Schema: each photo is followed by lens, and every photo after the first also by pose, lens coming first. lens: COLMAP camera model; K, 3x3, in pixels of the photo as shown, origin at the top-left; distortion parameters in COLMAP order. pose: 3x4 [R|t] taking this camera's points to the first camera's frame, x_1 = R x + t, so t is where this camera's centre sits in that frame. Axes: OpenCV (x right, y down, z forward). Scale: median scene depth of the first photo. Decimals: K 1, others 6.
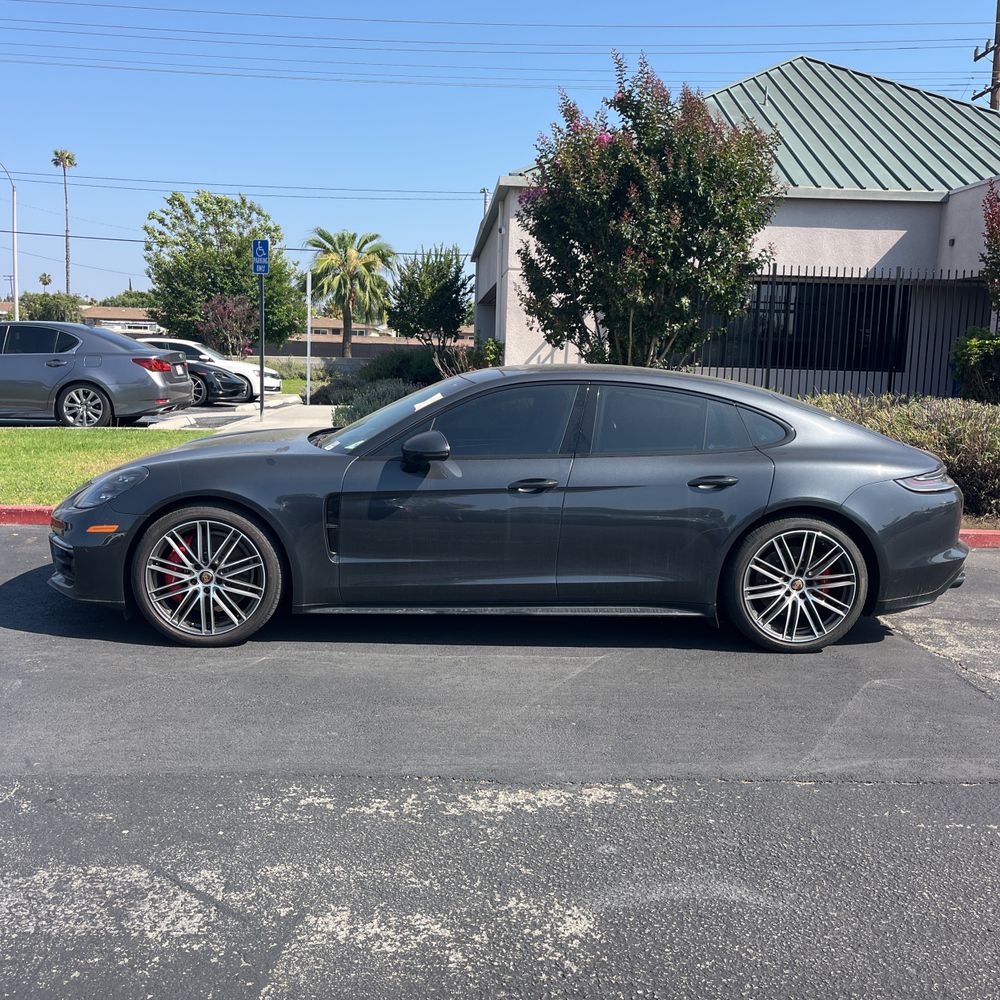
lens RADIAL K [[1016.5, 0, 500.9], [0, 1016.5, 495.5], [0, 0, 1]] dist [0.010990, 0.000000]
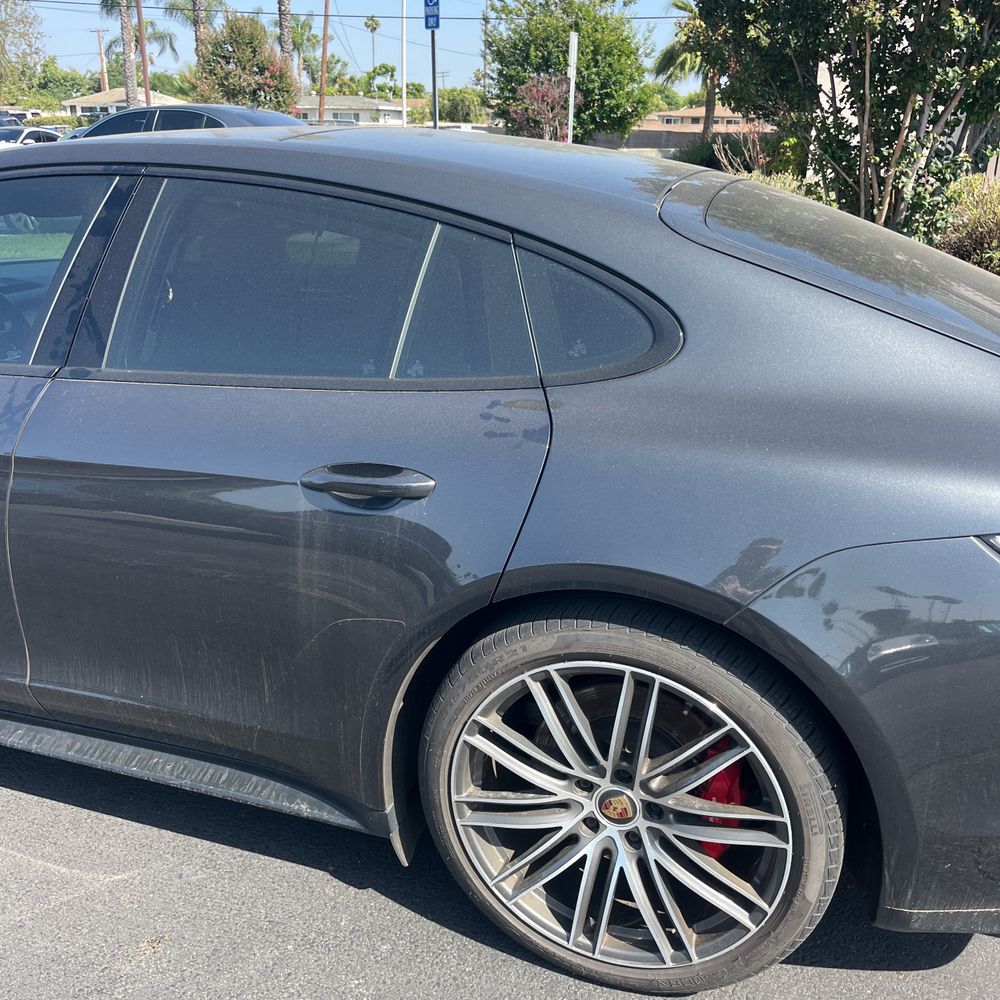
lens RADIAL K [[1016.5, 0, 520.8], [0, 1016.5, 504.6], [0, 0, 1]] dist [0.010990, 0.000000]
pose [[0.920712, 0.117105, -0.372257, 0.373926], [-0.041902, 0.978065, 0.204044, -0.074267], [0.387986, -0.172267, 0.905423, 0.705870]]
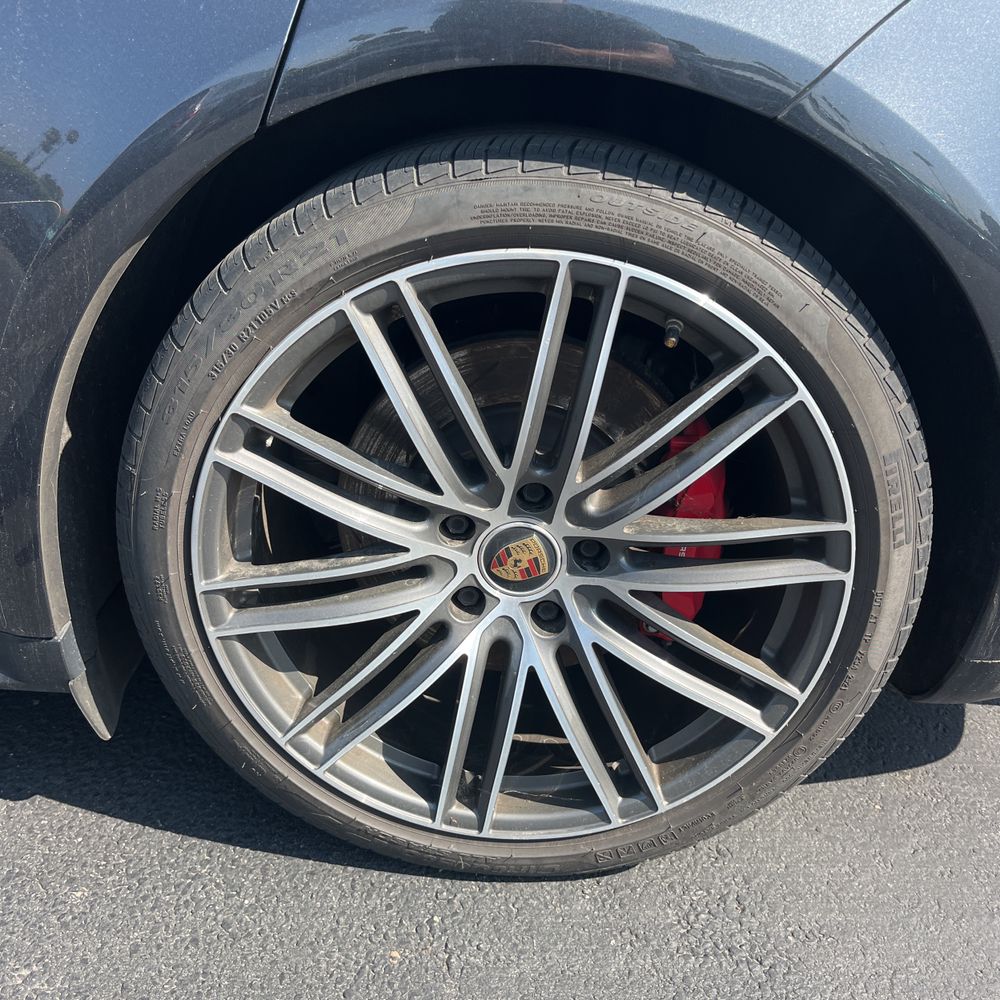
lens RADIAL K [[1016.5, 0, 502.2], [0, 1016.5, 476.3], [0, 0, 1]] dist [0.010990, 0.000000]
pose [[0.995723, 0.066104, -0.064539, 0.298603], [-0.046448, 0.962076, 0.268798, 0.026056], [0.079860, -0.264650, 0.961032, 0.832521]]
